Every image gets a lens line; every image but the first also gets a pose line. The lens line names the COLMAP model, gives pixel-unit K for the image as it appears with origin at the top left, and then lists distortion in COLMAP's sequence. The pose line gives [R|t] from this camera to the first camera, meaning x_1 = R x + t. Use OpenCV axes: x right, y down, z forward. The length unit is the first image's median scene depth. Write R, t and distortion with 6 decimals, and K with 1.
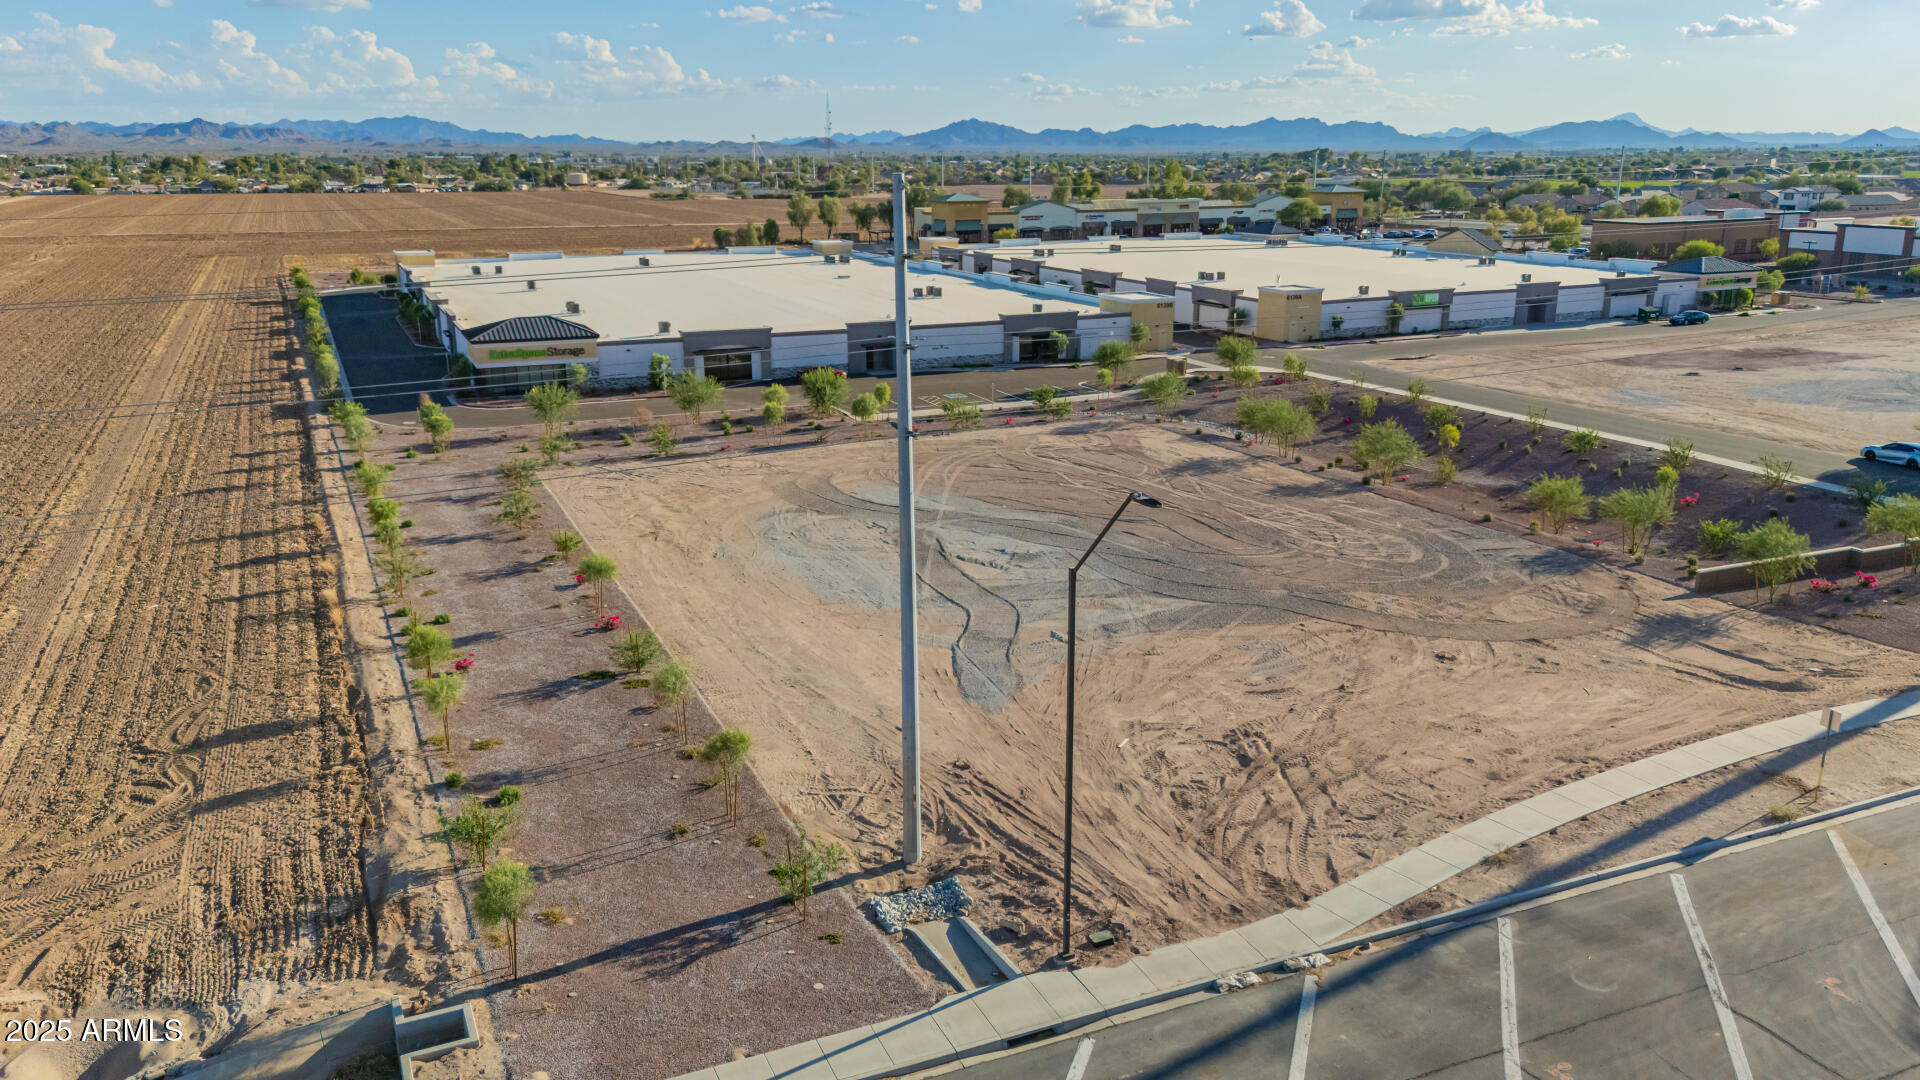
lens RADIAL K [[1430.6, 0, 960.1], [0, 1430.6, 599.9], [0, 0, 1]] dist [0.064444, -0.051491]
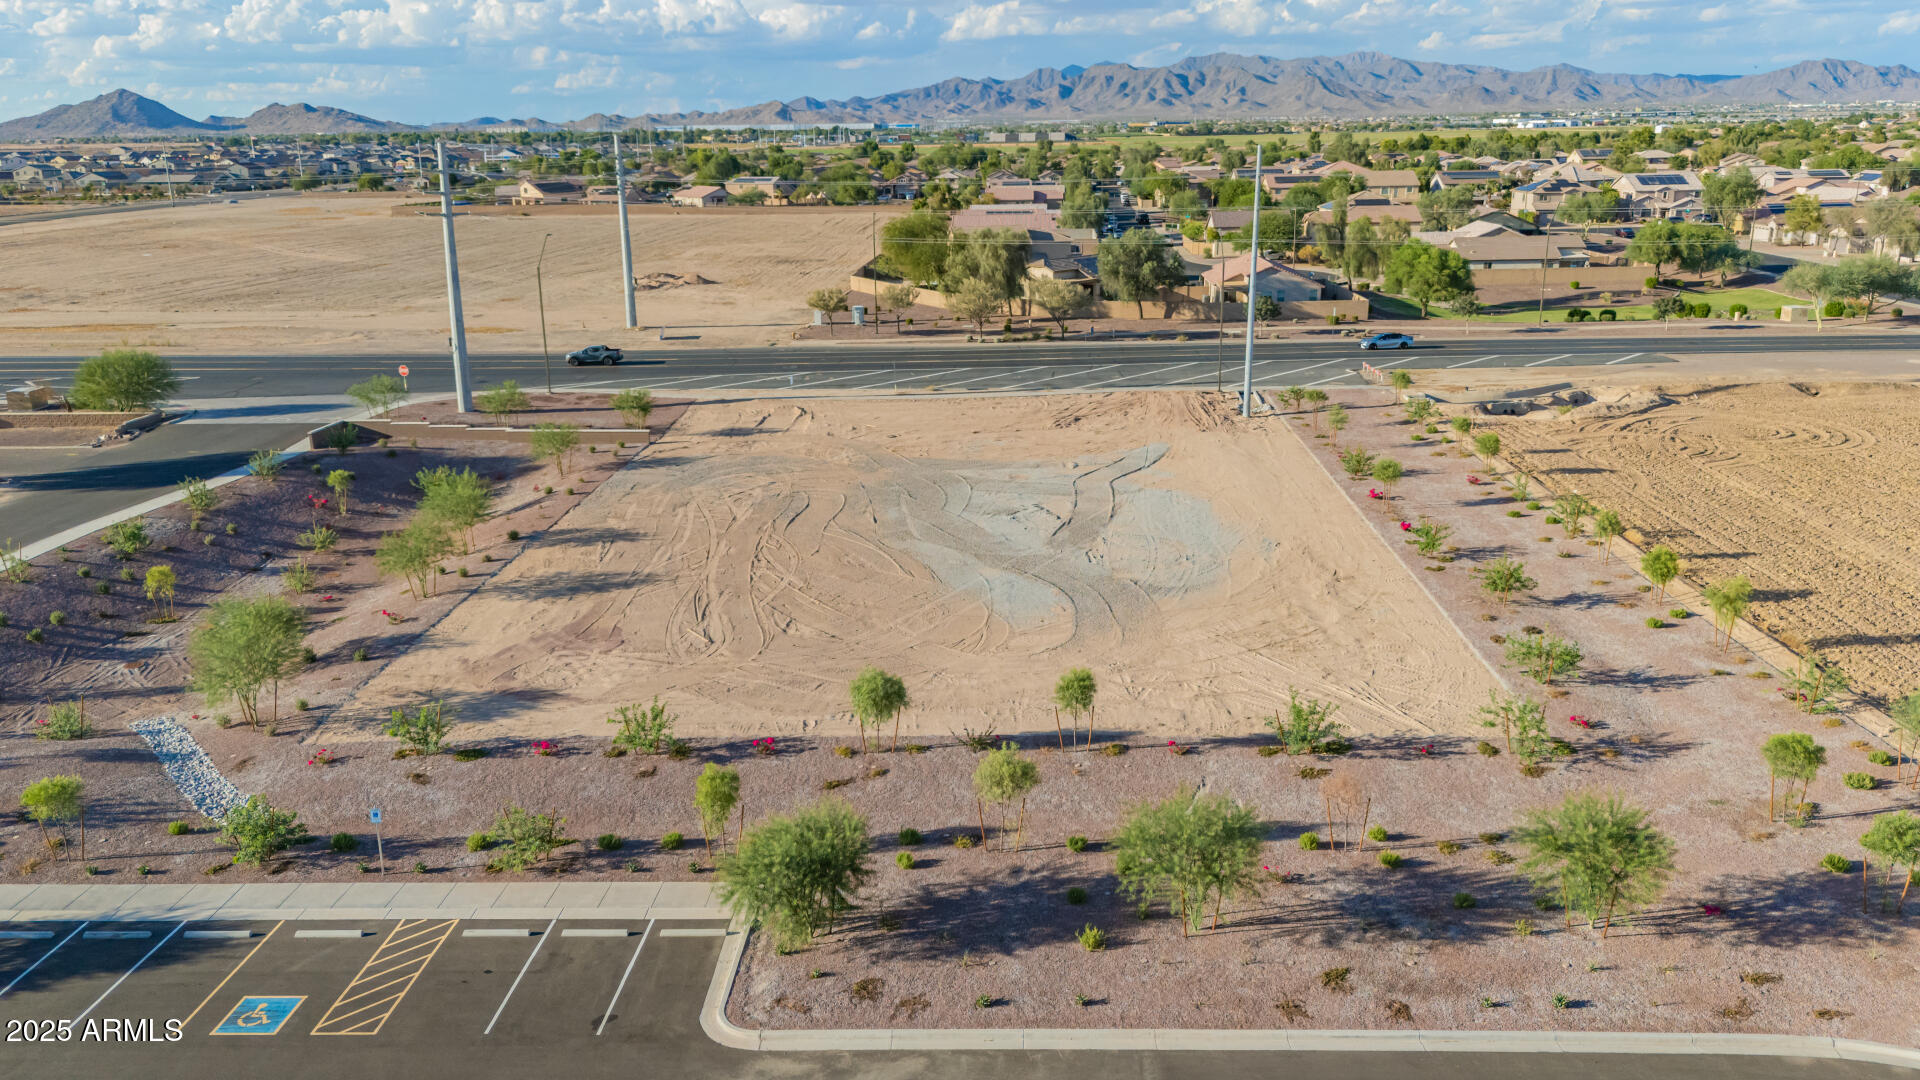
lens RADIAL K [[1430.6, 0, 944.3], [0, 1430.6, 542.7], [0, 0, 1]] dist [0.064444, -0.051491]
pose [[-0.886959, -0.107958, 0.449054, -0.243024], [0.156505, 0.844513, 0.512156, -0.343914], [-0.434523, 0.524540, -0.732153, 1.074768]]
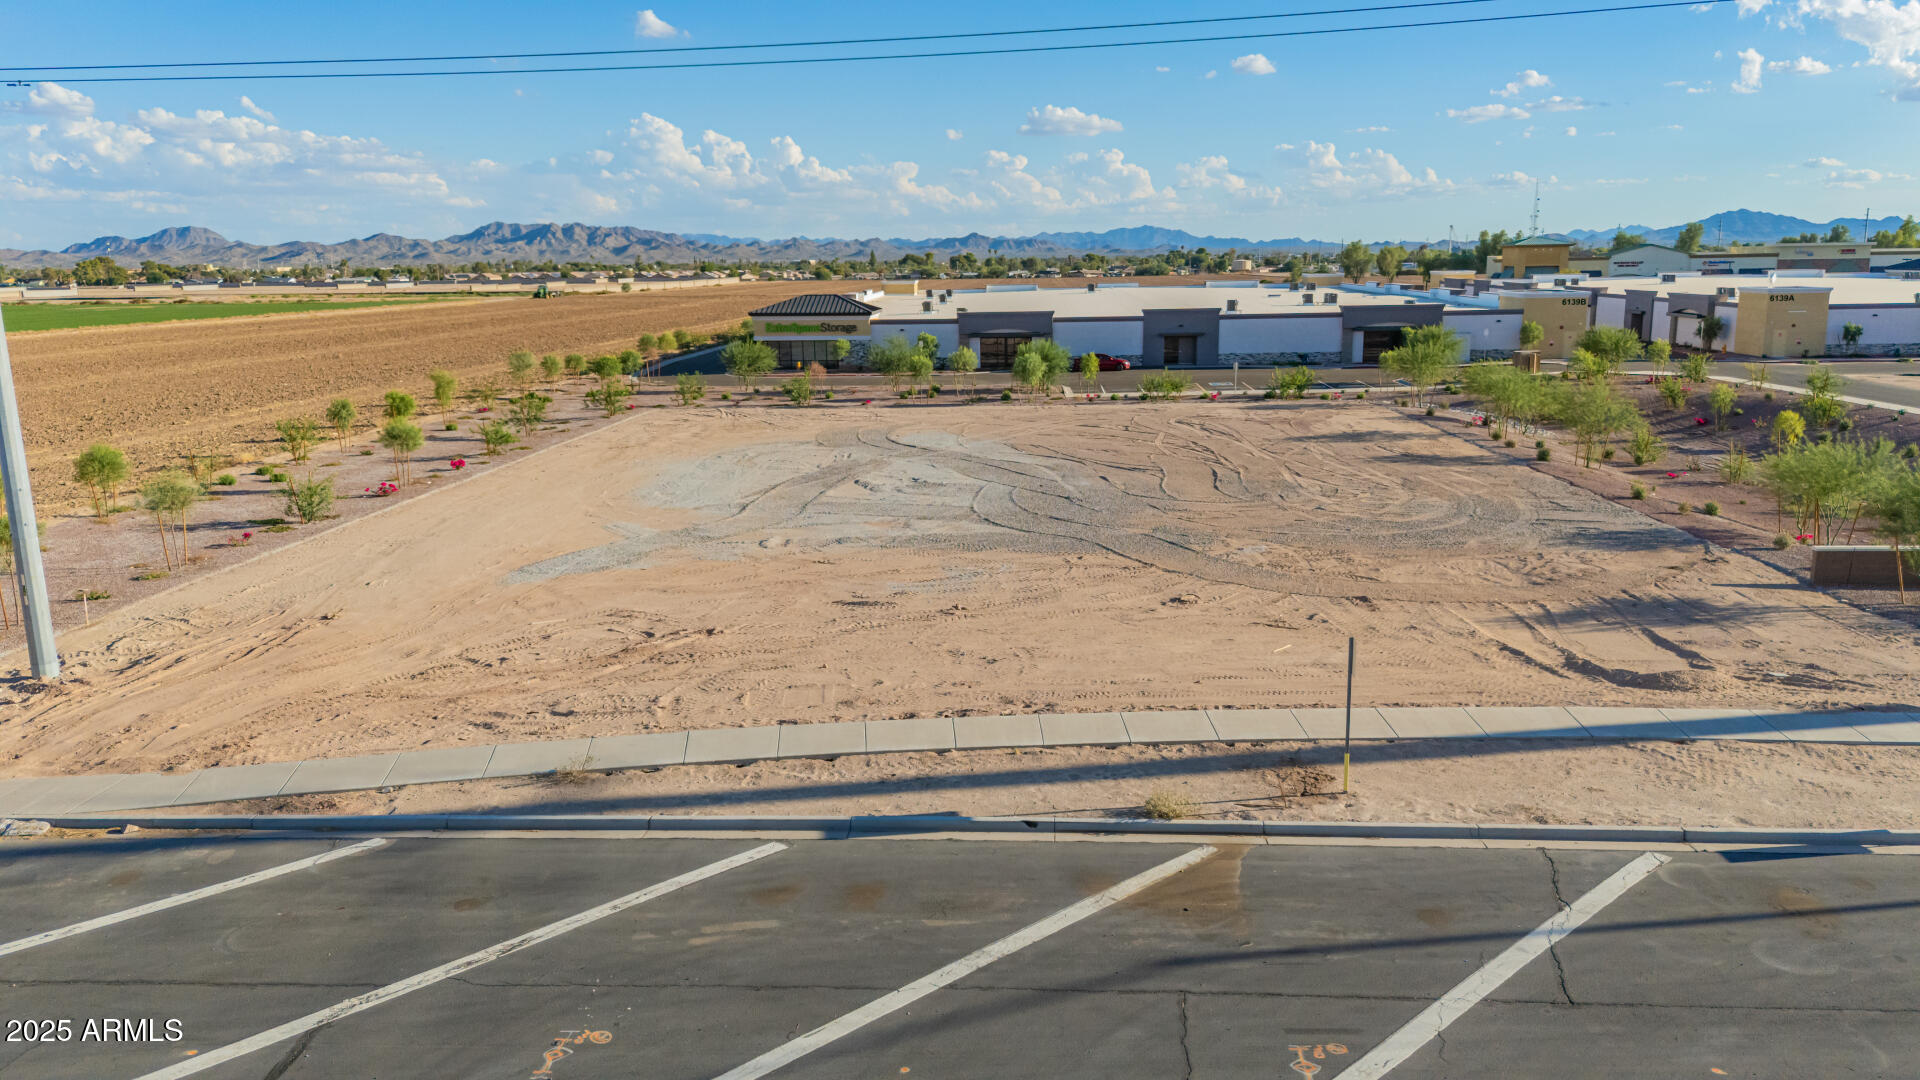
lens RADIAL K [[1430.6, 0, 955.7], [0, 1430.6, 544.9], [0, 0, 1]] dist [0.064444, -0.051491]
pose [[0.885157, 0.081249, -0.458143, 0.249227], [-0.128299, 0.989084, -0.072472, 0.034758], [0.447253, 0.122928, 0.885919, 0.171378]]
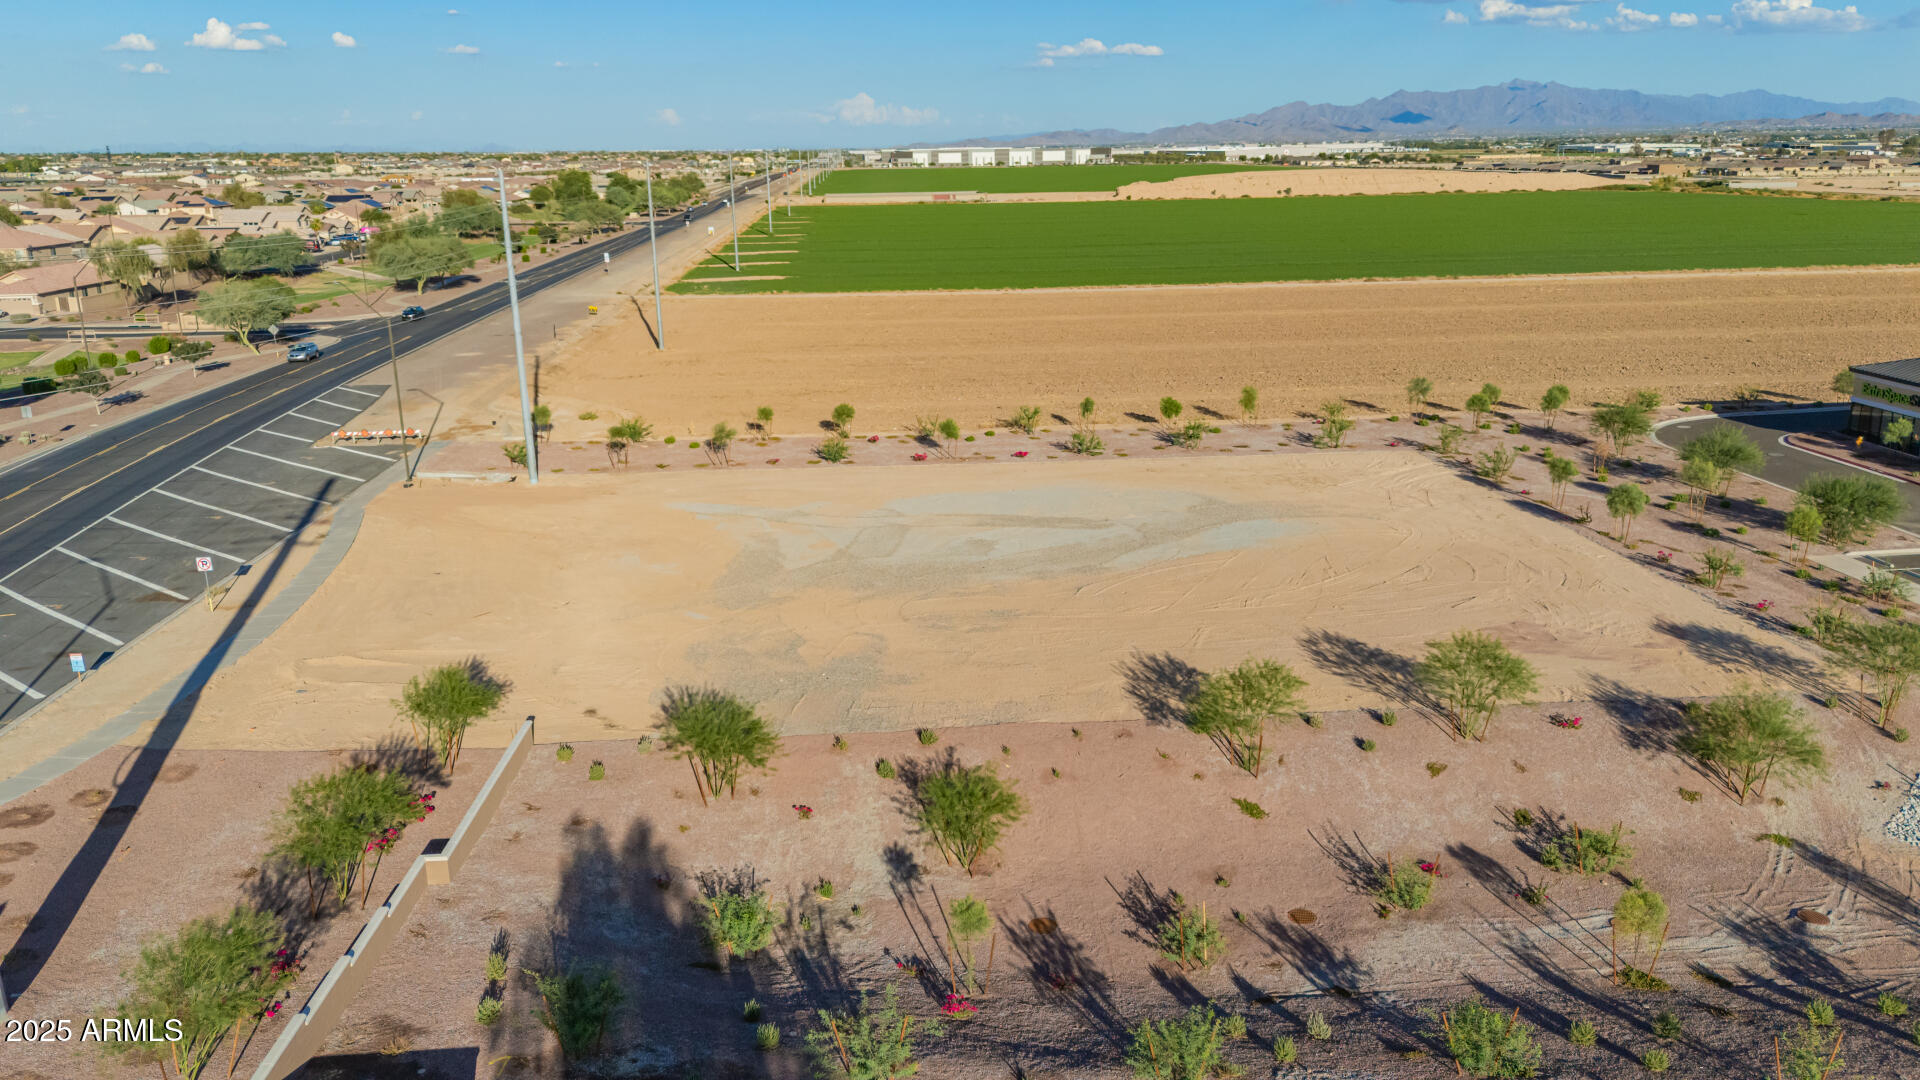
lens RADIAL K [[1430.6, 0, 968.6], [0, 1430.6, 536.7], [0, 0, 1]] dist [0.064444, -0.051491]
pose [[-0.336341, 0.256782, -0.906056, 0.587042], [-0.271092, 0.894984, 0.354277, -0.236966], [0.901878, 0.364782, -0.231409, 0.715442]]
